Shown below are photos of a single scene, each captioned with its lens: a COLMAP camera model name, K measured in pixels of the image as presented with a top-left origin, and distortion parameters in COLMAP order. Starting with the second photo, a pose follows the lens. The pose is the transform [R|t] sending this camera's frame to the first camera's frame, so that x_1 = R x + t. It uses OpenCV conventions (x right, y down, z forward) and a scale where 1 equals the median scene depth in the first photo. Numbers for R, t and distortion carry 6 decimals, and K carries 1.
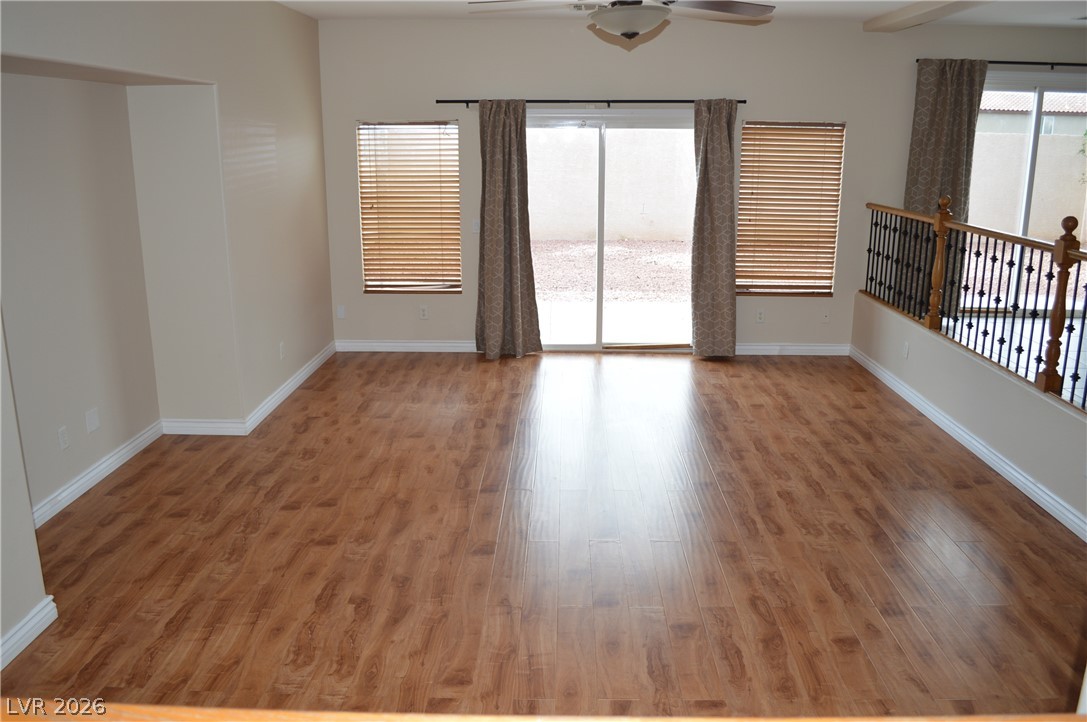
lens RADIAL K [[864.4, 0, 542.7], [0, 864.4, 361.6], [0, 0, 1]] dist [-0.084701, 0.003801]
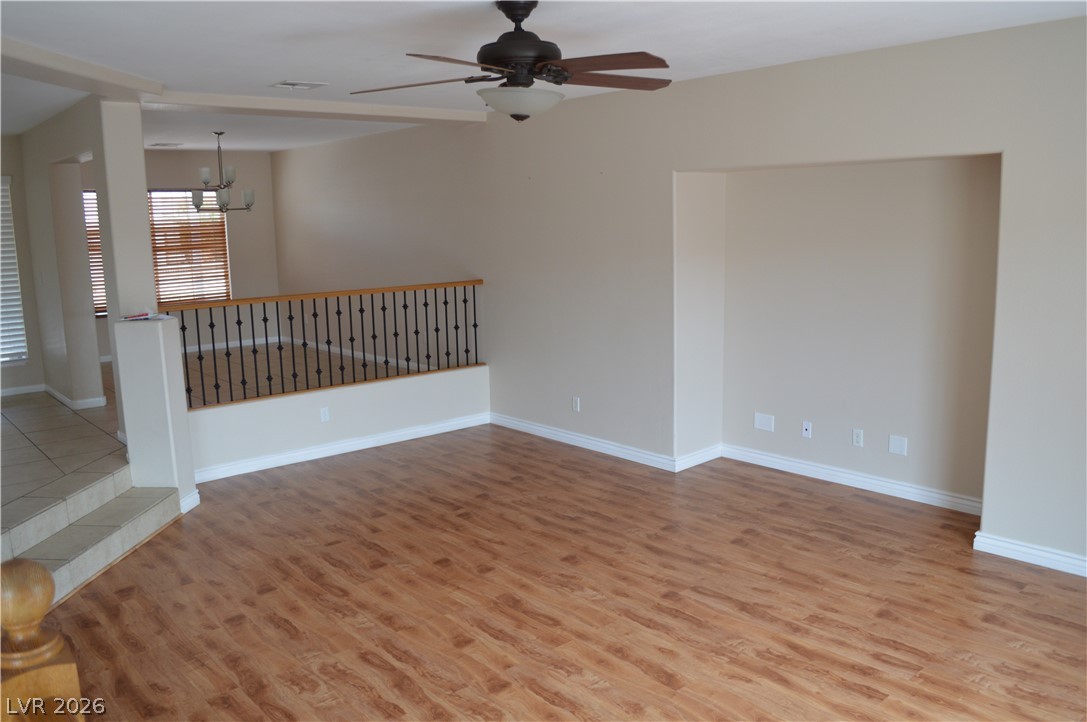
lens RADIAL K [[864.4, 0, 540.5], [0, 864.4, 359.8], [0, 0, 1]] dist [-0.084701, 0.003801]
pose [[-0.737759, 0.126419, -0.663122, 0.709042], [-0.146560, 0.928883, 0.340141, -0.432514], [0.658963, 0.348129, -0.666764, 1.643531]]
